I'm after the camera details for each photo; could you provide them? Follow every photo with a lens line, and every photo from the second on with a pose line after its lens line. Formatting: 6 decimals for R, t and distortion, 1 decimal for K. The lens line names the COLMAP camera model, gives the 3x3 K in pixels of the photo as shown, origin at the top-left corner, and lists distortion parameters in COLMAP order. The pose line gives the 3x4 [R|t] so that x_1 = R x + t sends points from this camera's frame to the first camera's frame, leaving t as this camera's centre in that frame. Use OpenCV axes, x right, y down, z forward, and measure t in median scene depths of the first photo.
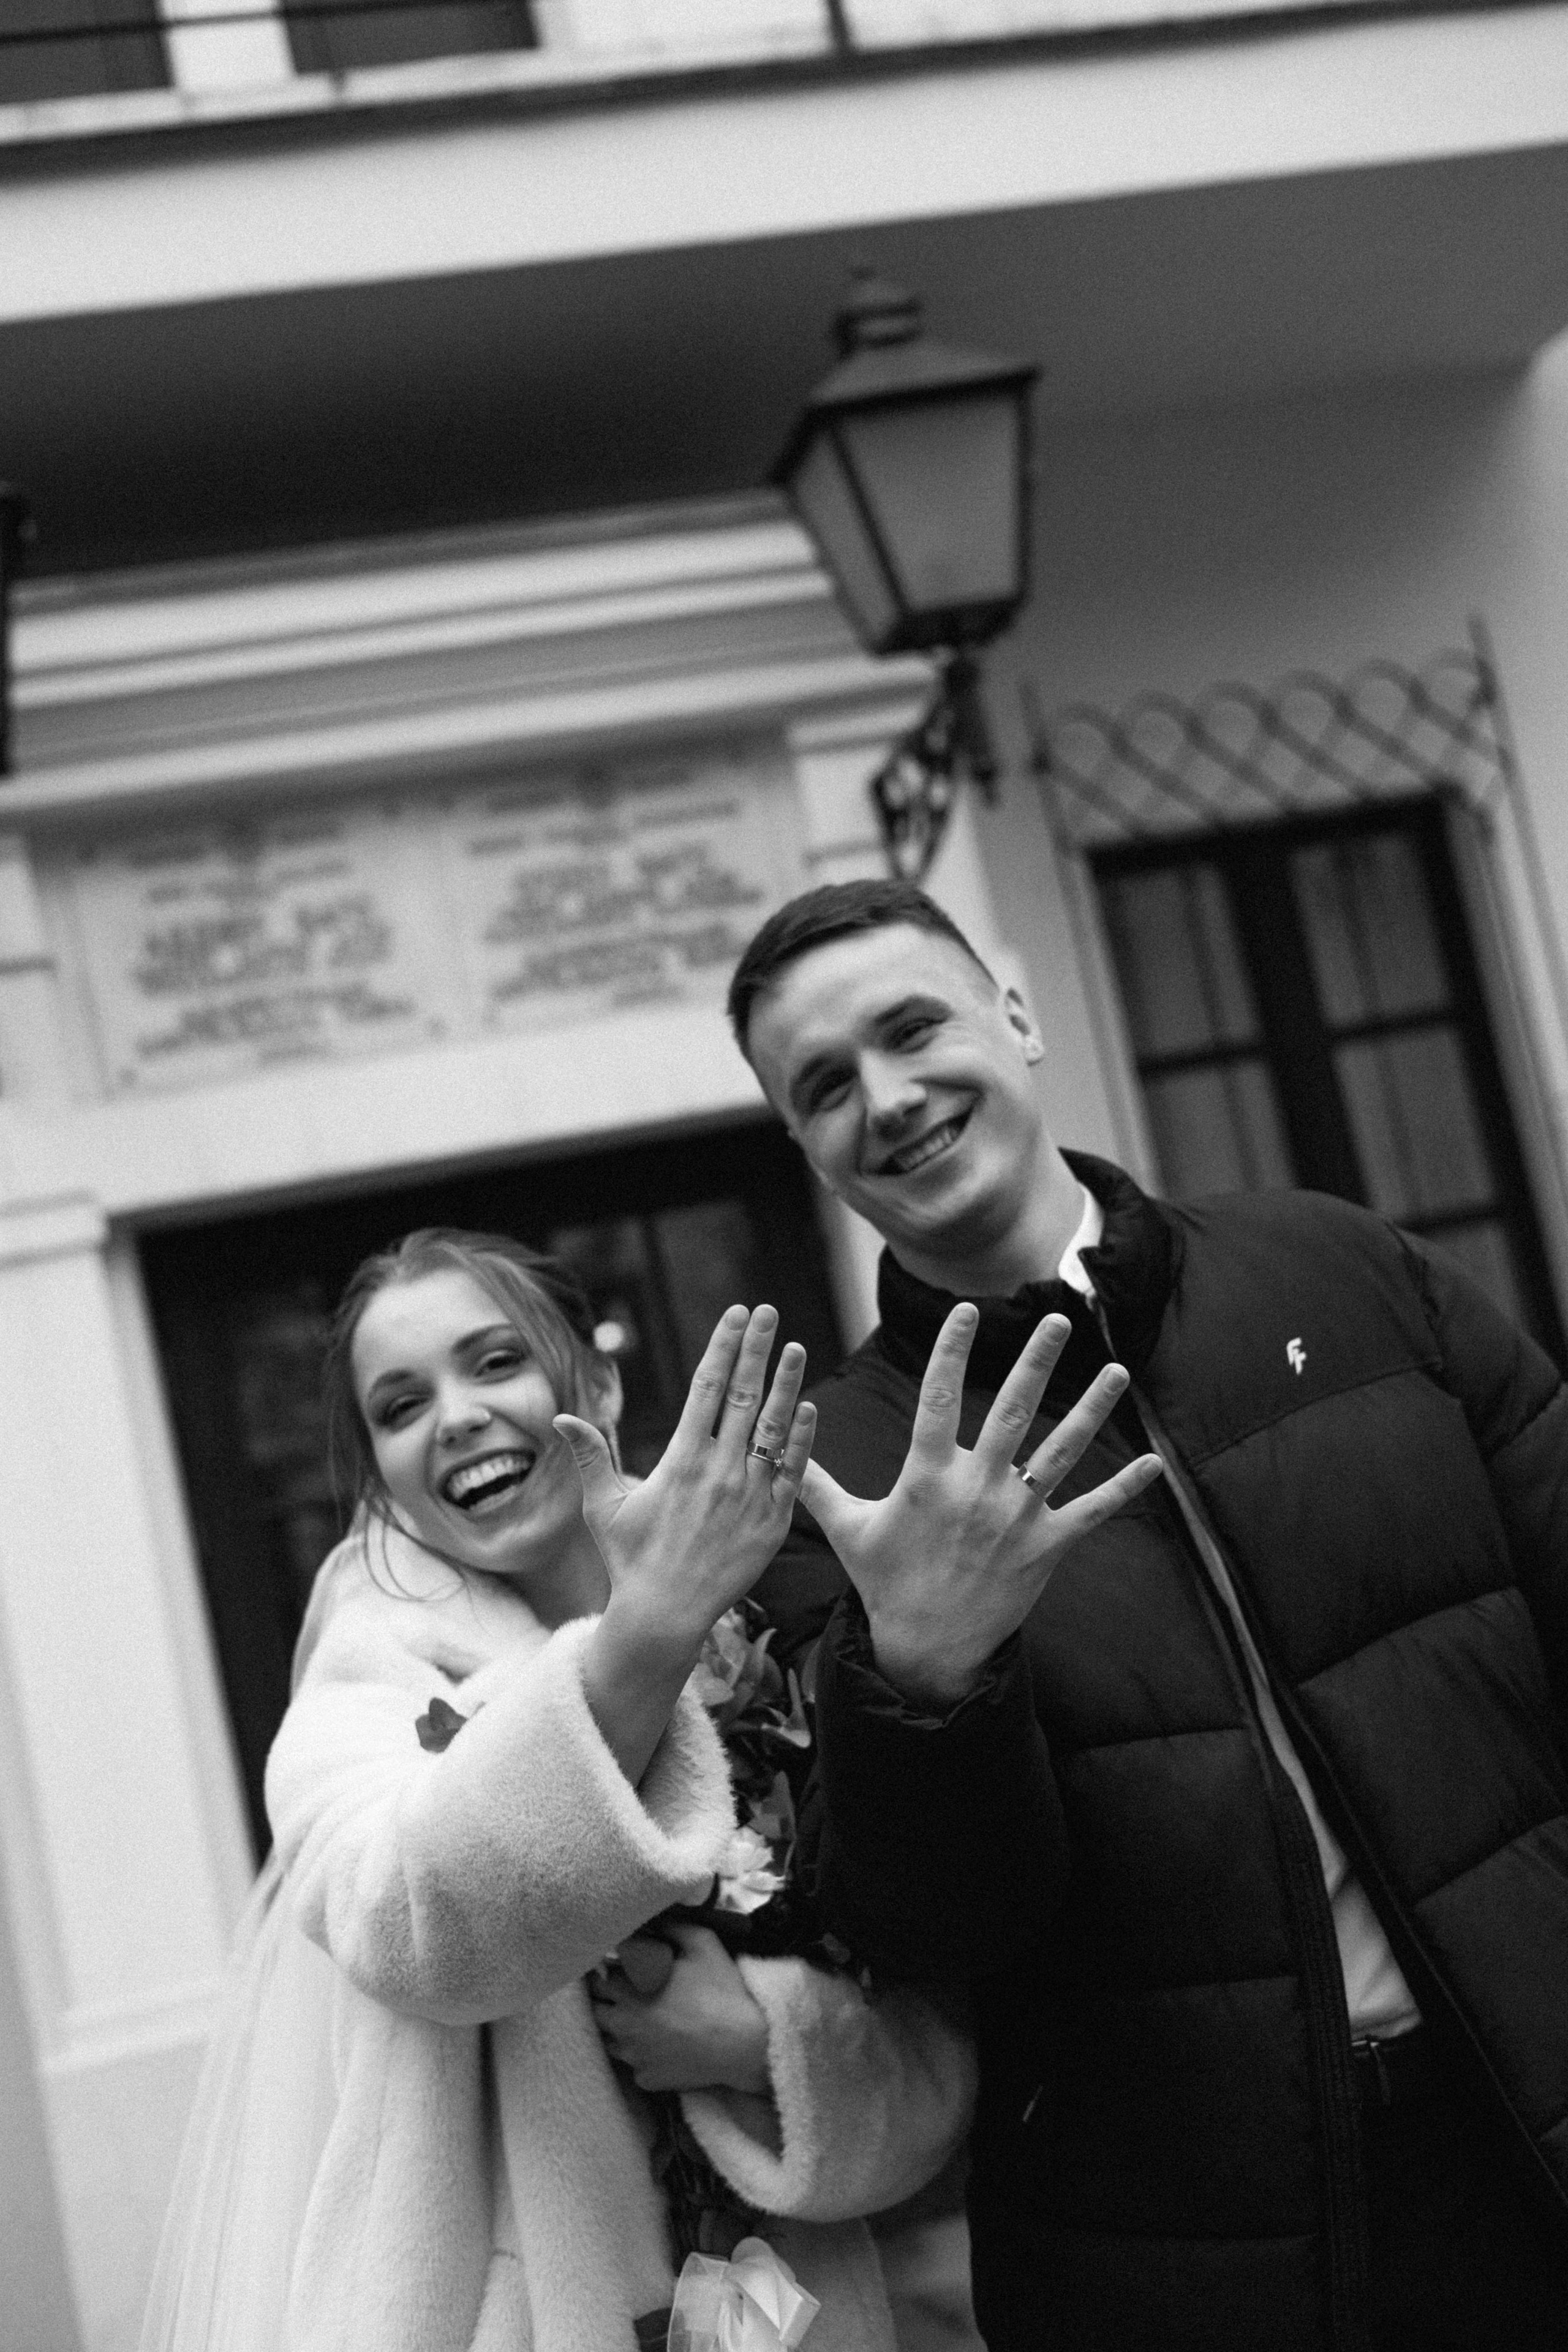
lens RADIAL K [[3278.6, 0, 788.7], [0, 3278.6, 1167.9], [0, 0, 1]] dist [0.011414, -0.029561]
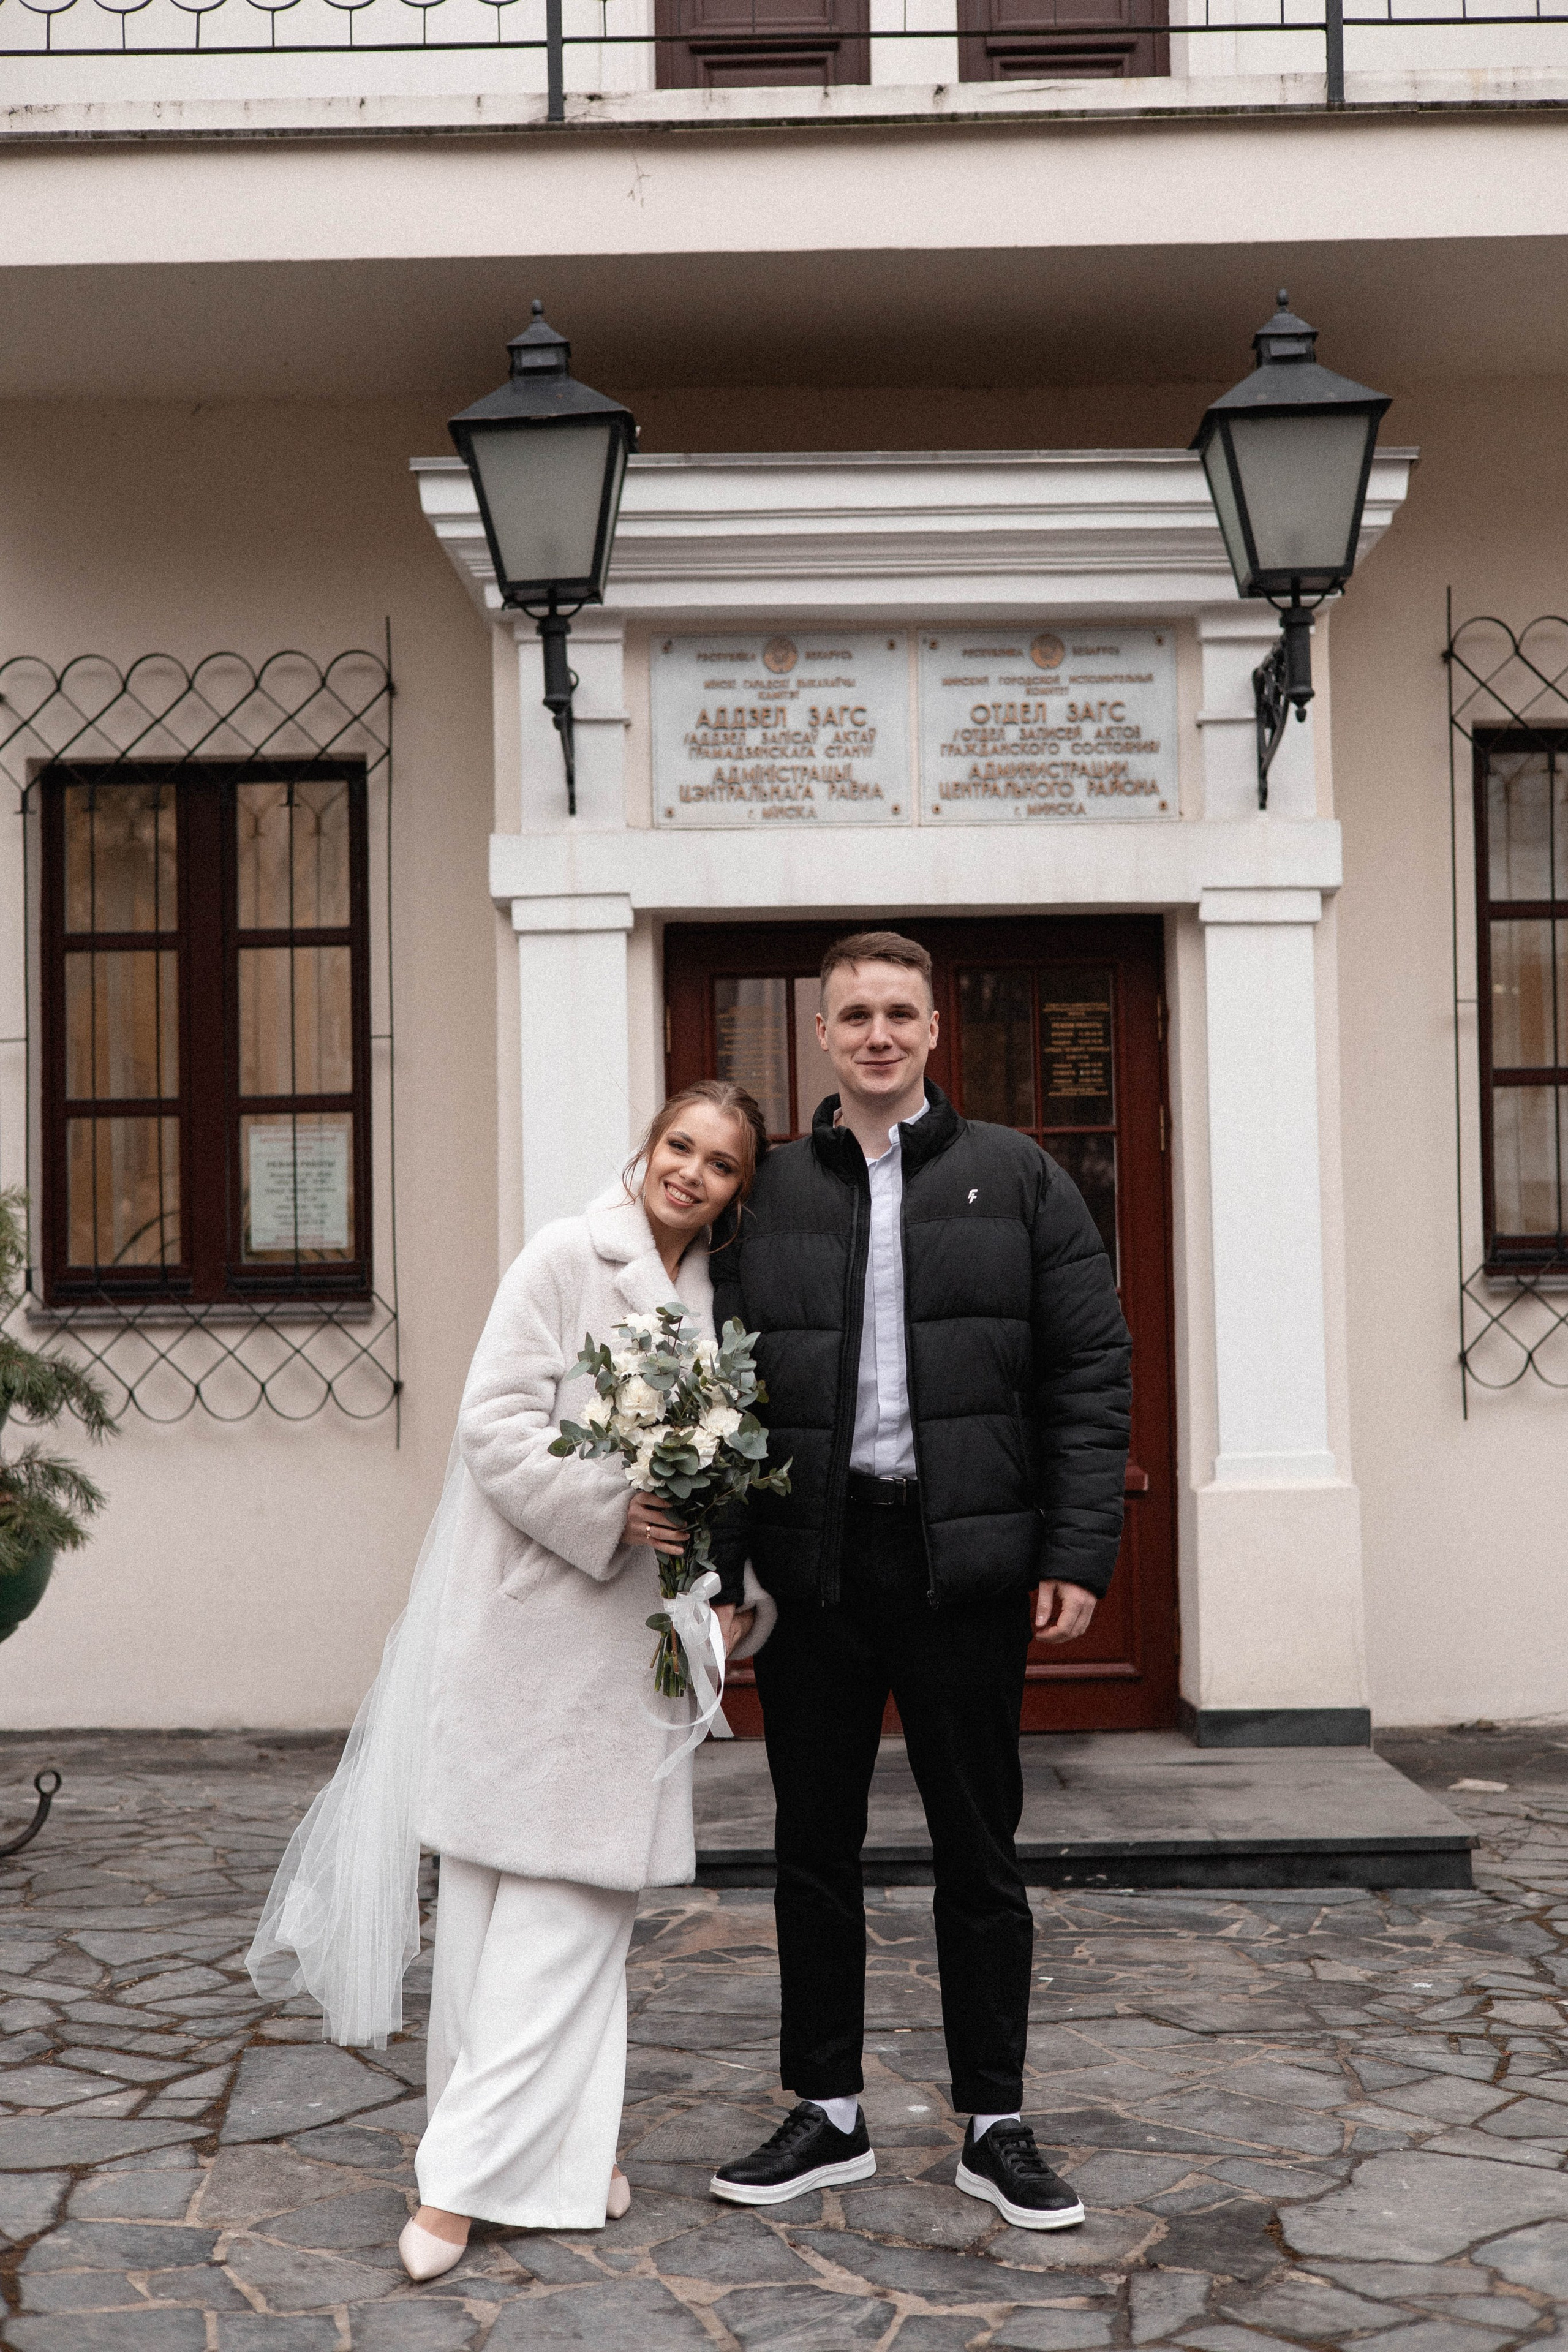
lens RADIAL K [[3278.6, 0, 788.7], [0, 3278.6, 1167.9], [0, 0, 1]] dist [0.011414, -0.029561]
pose [[0.961839, 0.180333, -0.205779, 0.155849], [-0.156405, 0.979457, 0.127282, -0.063835], [0.224505, -0.090240, 0.970286, -0.339628]]
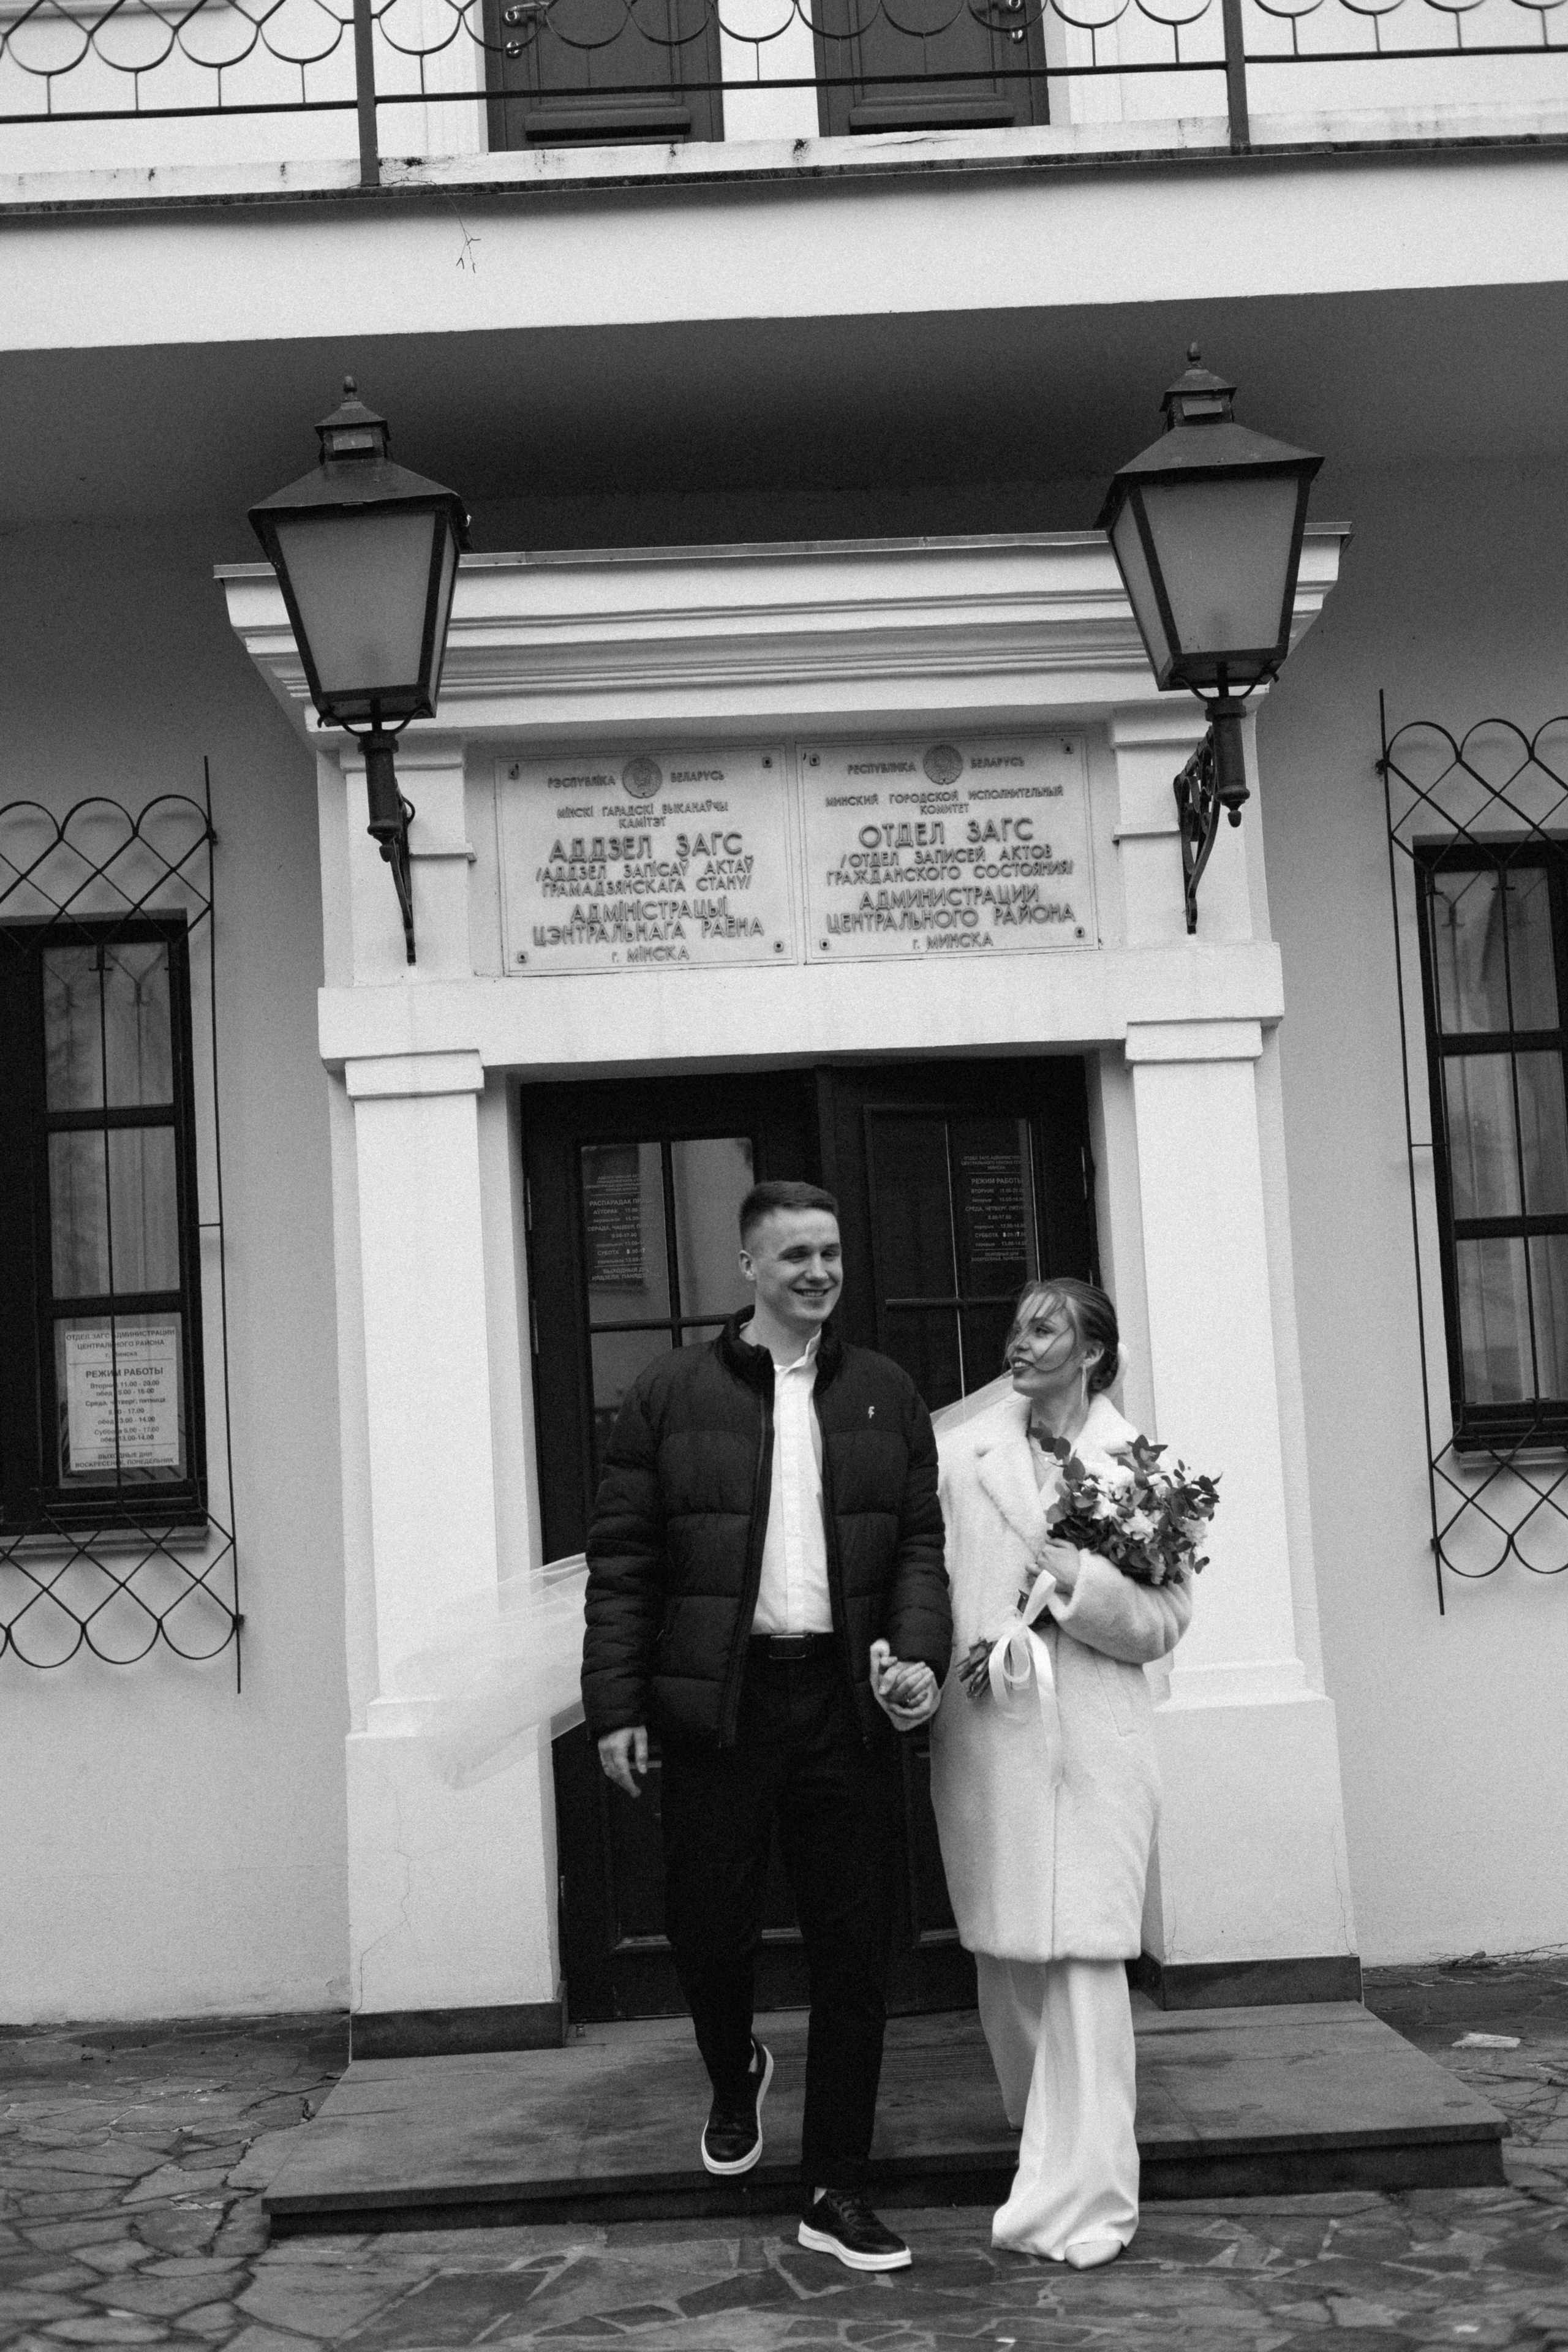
lens RADIAL K [[3257.7, 0, 791.2], [0, 3257.7, 1163.2], [0, 0, 1]] dist [0.004323, -0.008681]
pose [[0.973006, 0.135733, -0.186646, 0.130146], [-0.126054, 0.990031, 0.062837, -0.040184], [0.193314, -0.037613, 0.980416, -0.169737]]
